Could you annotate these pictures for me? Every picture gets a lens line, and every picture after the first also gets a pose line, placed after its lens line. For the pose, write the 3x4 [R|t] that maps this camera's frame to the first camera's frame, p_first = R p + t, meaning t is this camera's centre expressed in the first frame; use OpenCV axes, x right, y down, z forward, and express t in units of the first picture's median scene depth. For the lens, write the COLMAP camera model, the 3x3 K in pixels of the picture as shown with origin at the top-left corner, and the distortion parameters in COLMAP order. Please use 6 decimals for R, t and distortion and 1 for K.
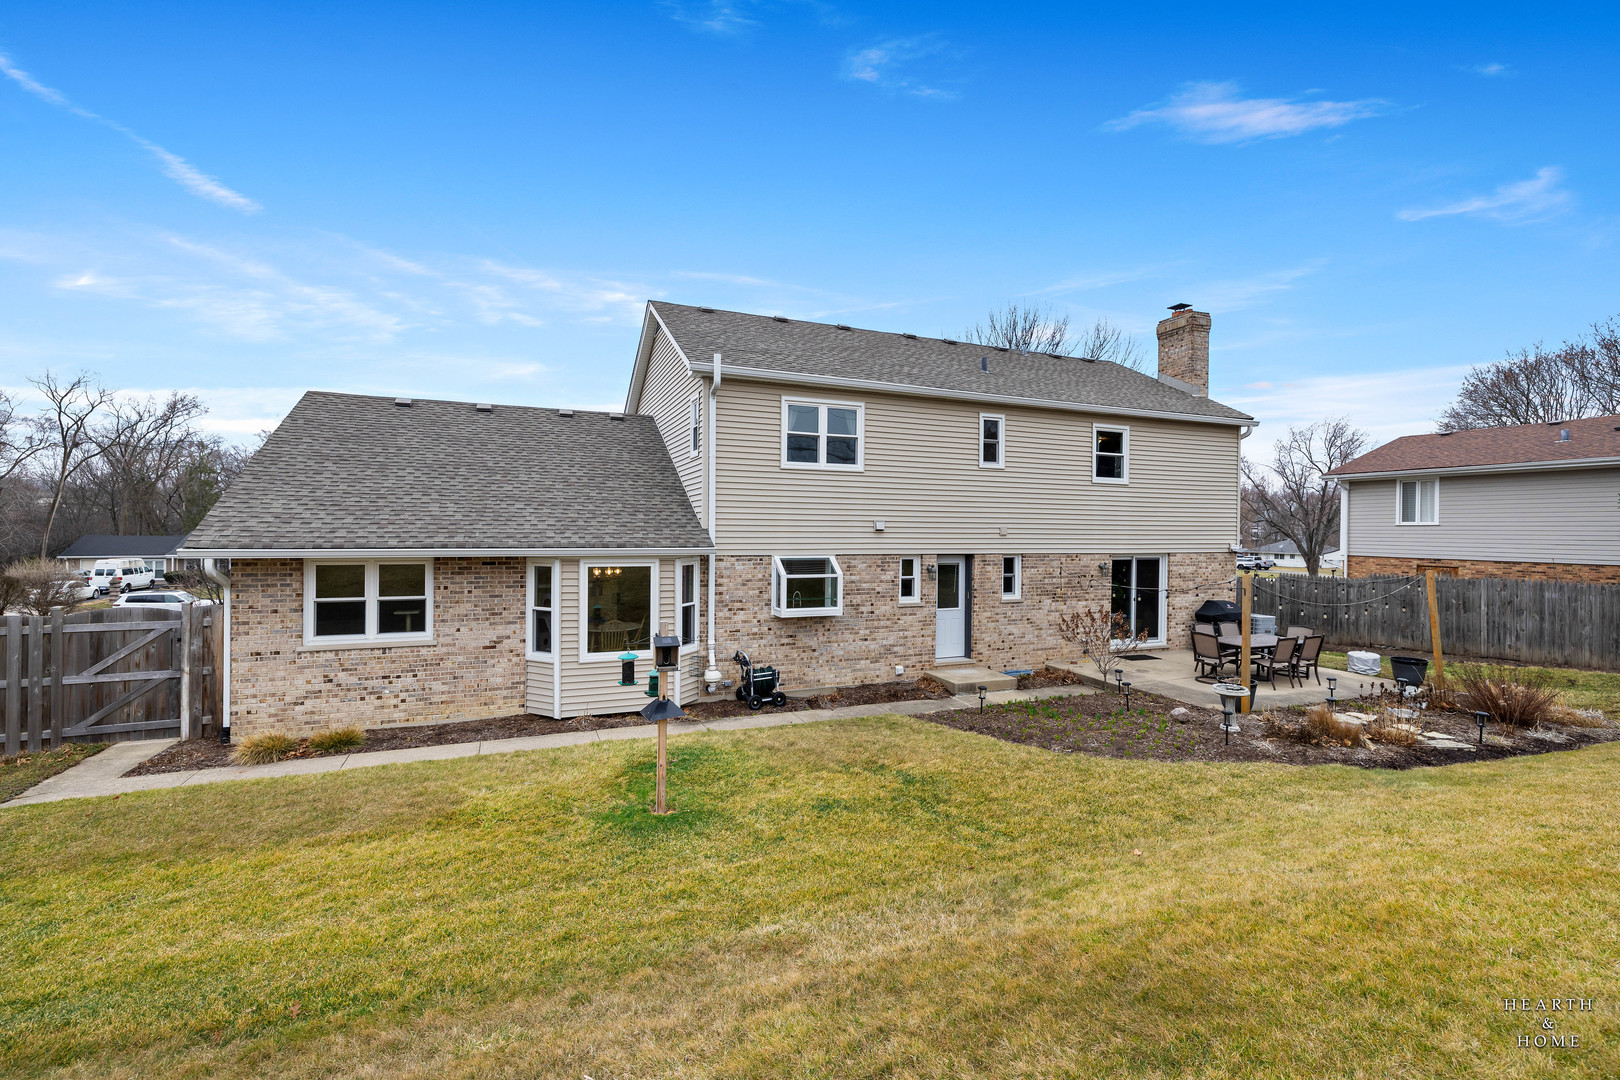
lens RADIAL K [[696.5, 0, 810.0], [0, 696.5, 540.0], [0, 0, 1]] dist [-0.001879, -0.000019]
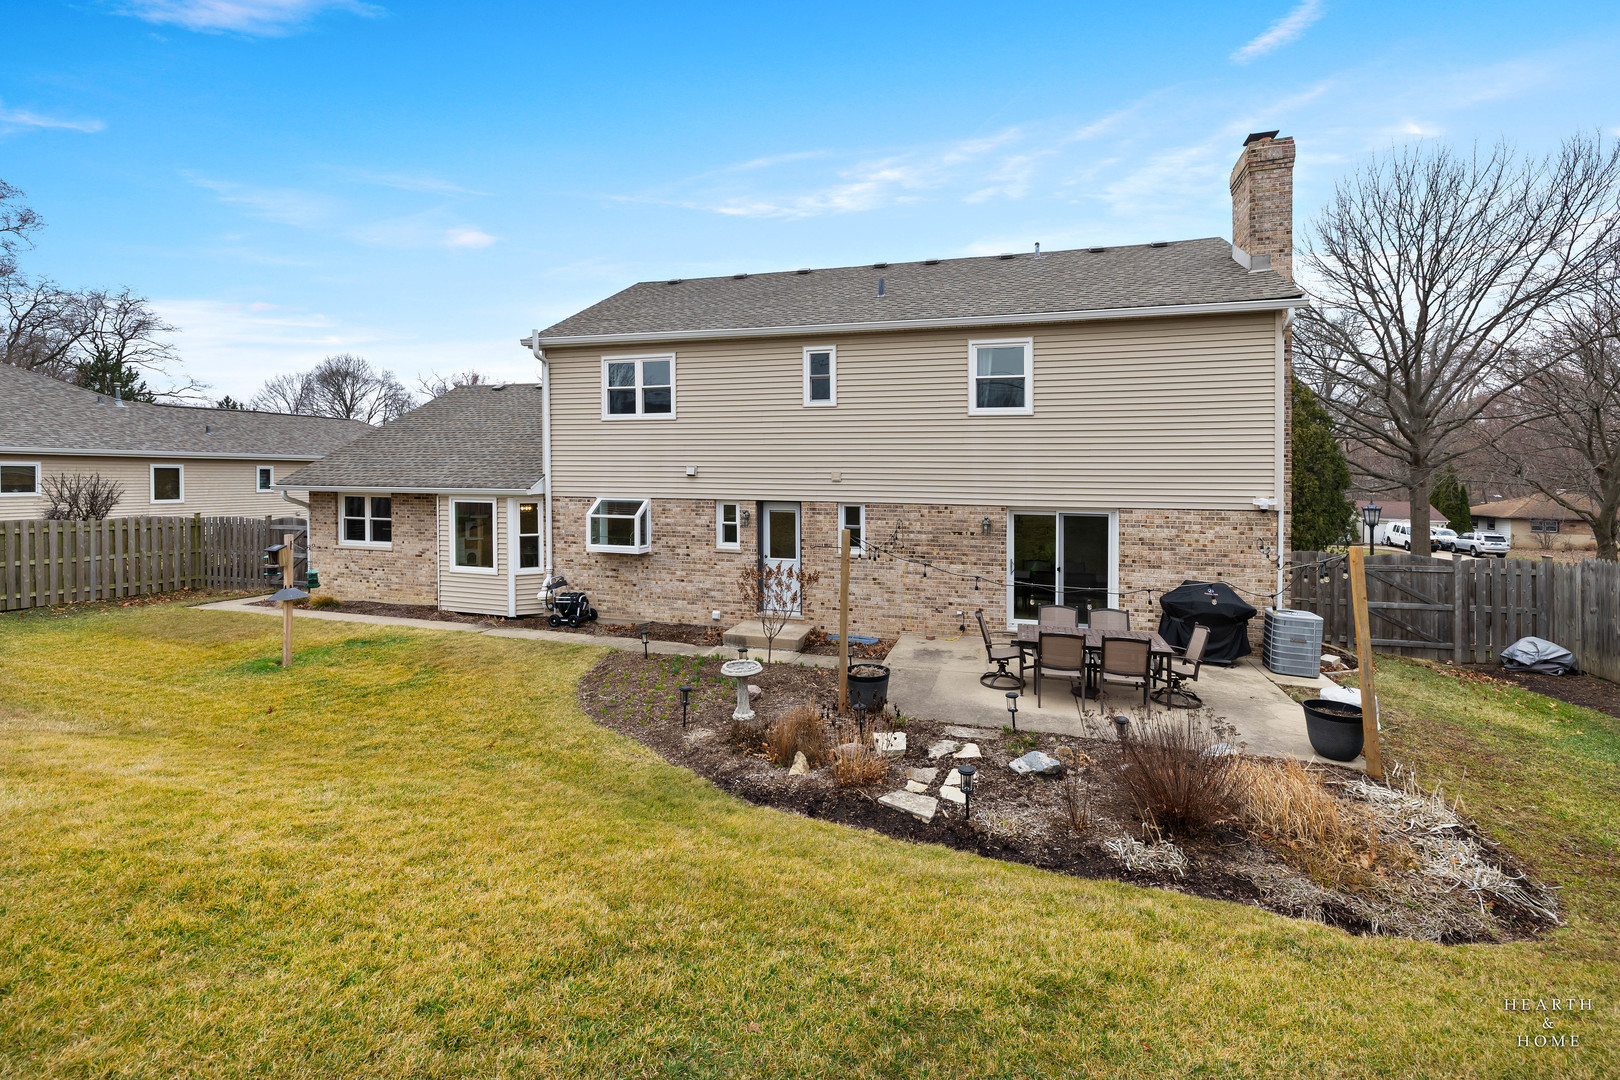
lens RADIAL K [[668.2, 0, 810.5], [0, 668.2, 493.8], [0, 0, 1]] dist [0.002015, 0.000129]
pose [[0.783339, 0.013909, -0.621439, 0.857914], [-0.012671, 0.999899, 0.006407, 0.004704], [0.621466, 0.002856, 0.783436, 0.341269]]
